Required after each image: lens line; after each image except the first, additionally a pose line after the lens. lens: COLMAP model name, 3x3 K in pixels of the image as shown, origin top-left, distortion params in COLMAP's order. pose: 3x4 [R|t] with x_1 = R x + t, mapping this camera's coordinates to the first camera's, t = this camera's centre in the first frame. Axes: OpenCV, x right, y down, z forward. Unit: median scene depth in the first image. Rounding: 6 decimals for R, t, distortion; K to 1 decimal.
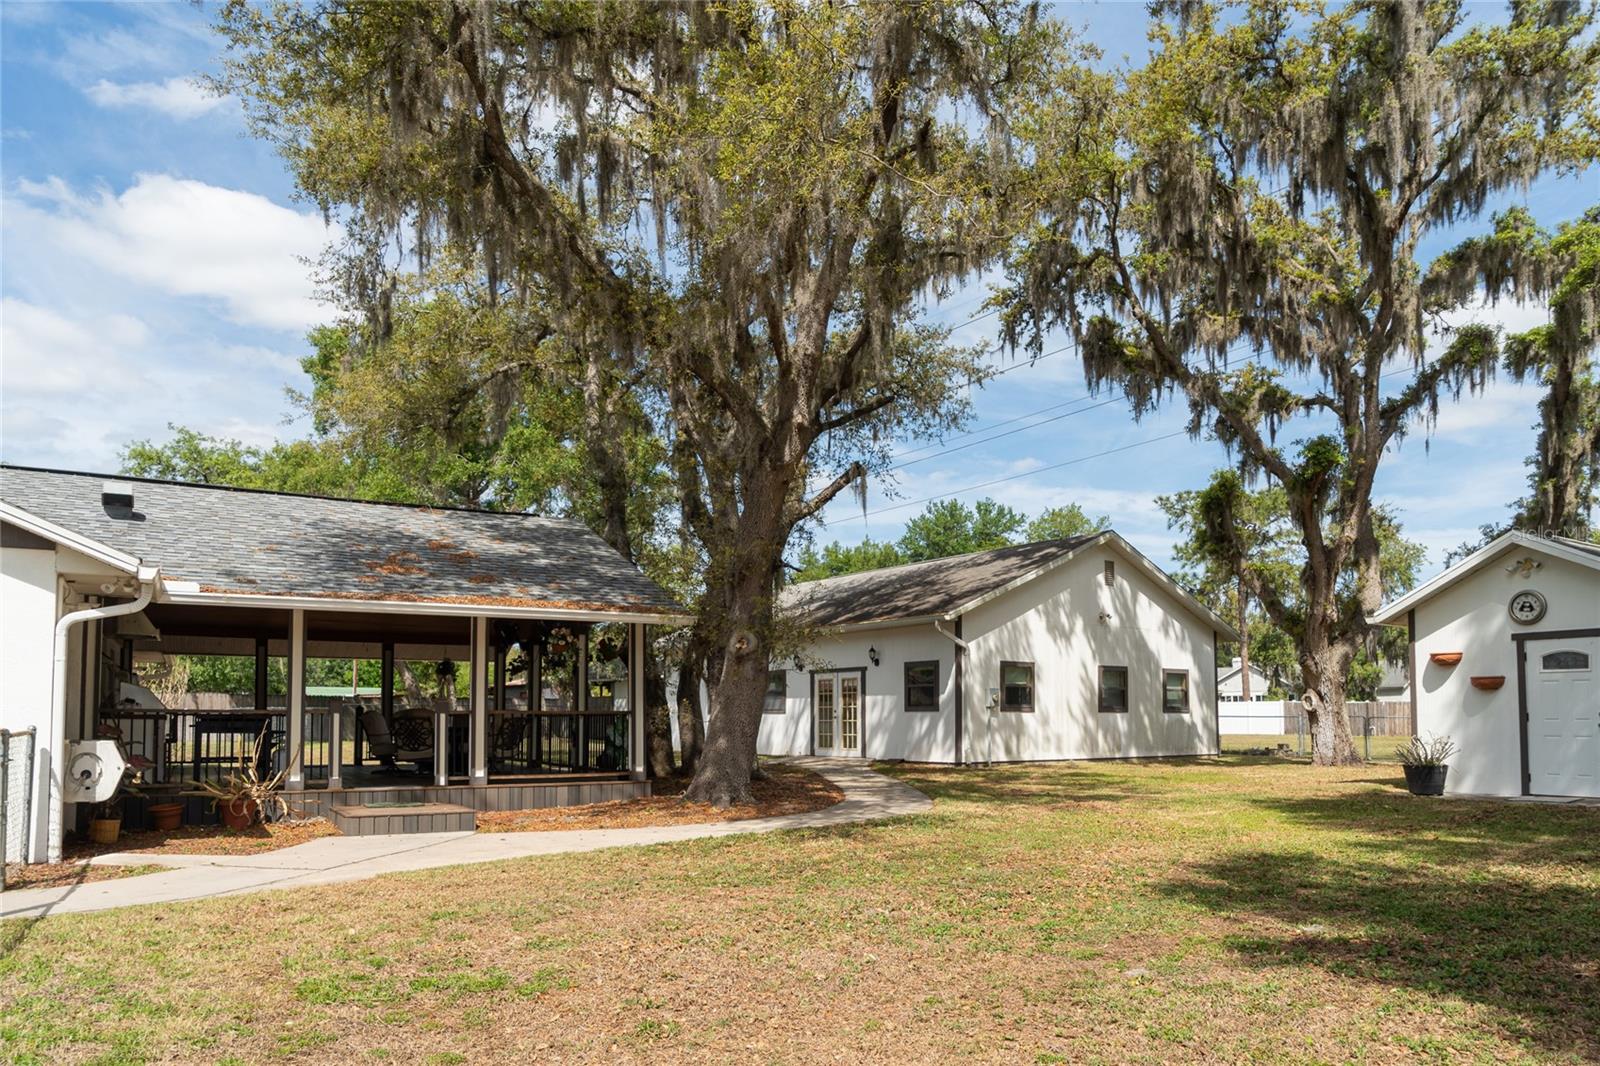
lens RADIAL K [[1128.8, 0, 801.5], [0, 1128.8, 632.5], [0, 0, 1]] dist [-0.002099, 0.003391]
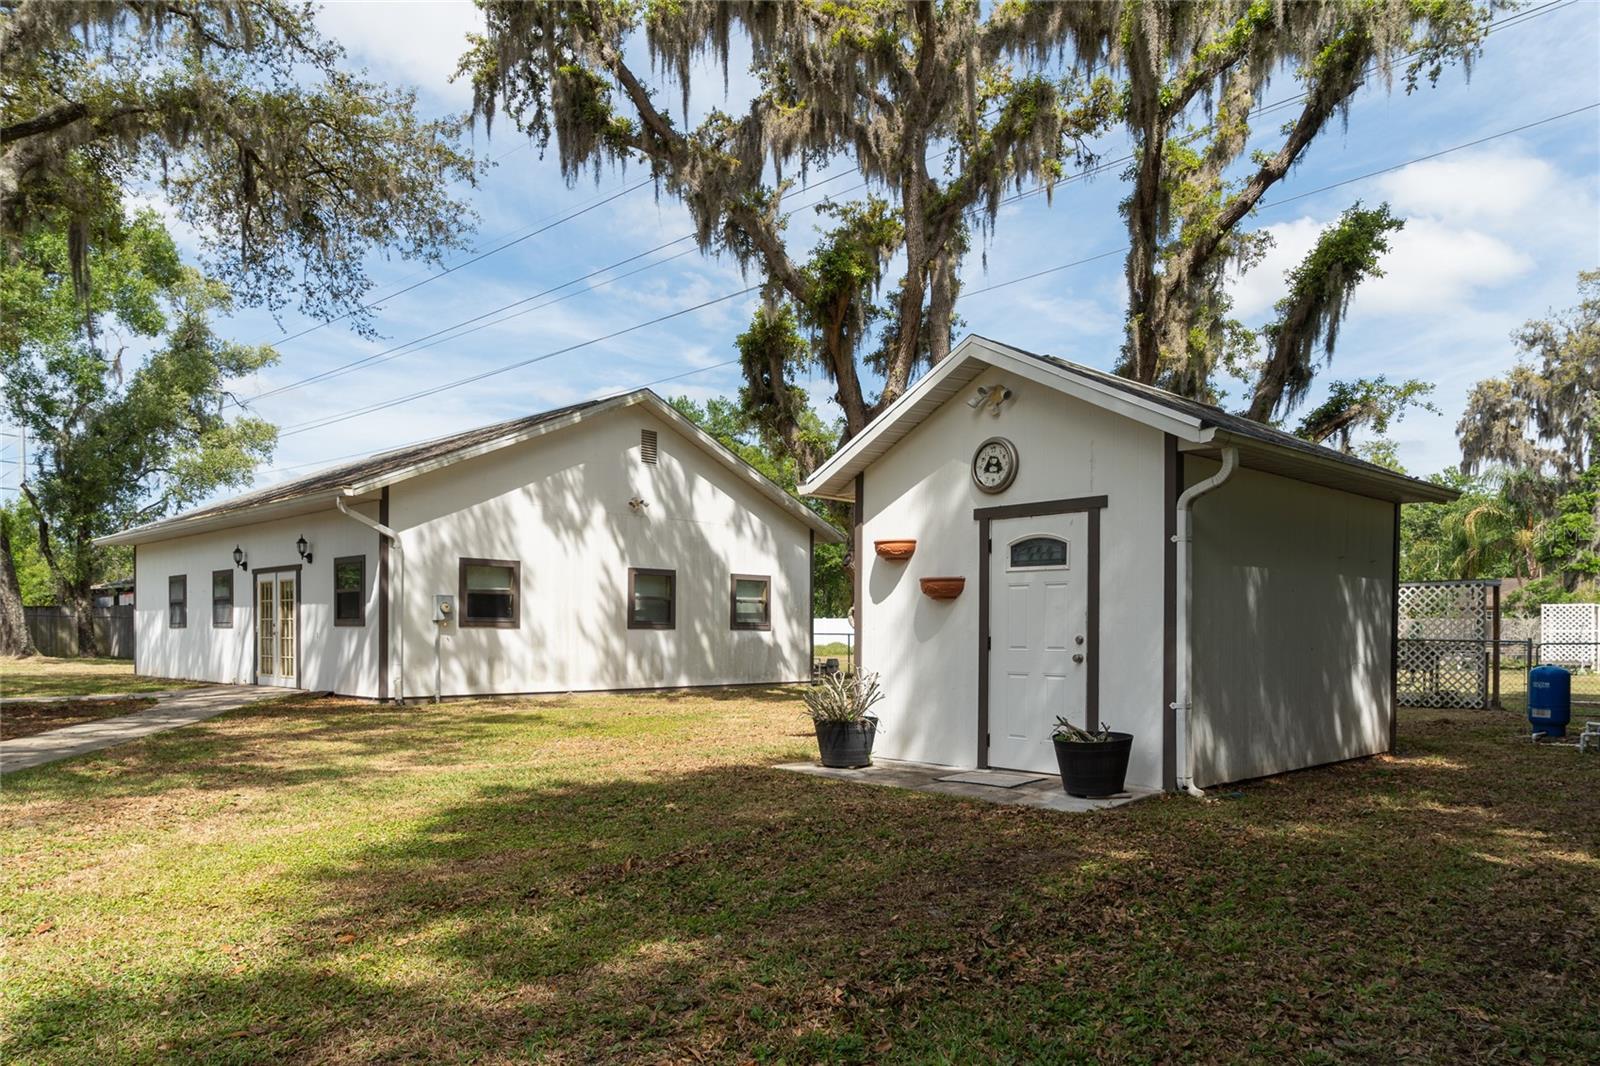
lens RADIAL K [[1113.2, 0, 795.5], [0, 1113.2, 630.0], [0, 0, 1]] dist [-0.023624, 0.005317]
pose [[0.988229, 0.006694, 0.152832, 0.278074], [-0.017758, 0.997308, 0.071142, 0.016285], [-0.151945, -0.073018, 0.985688, 0.258355]]
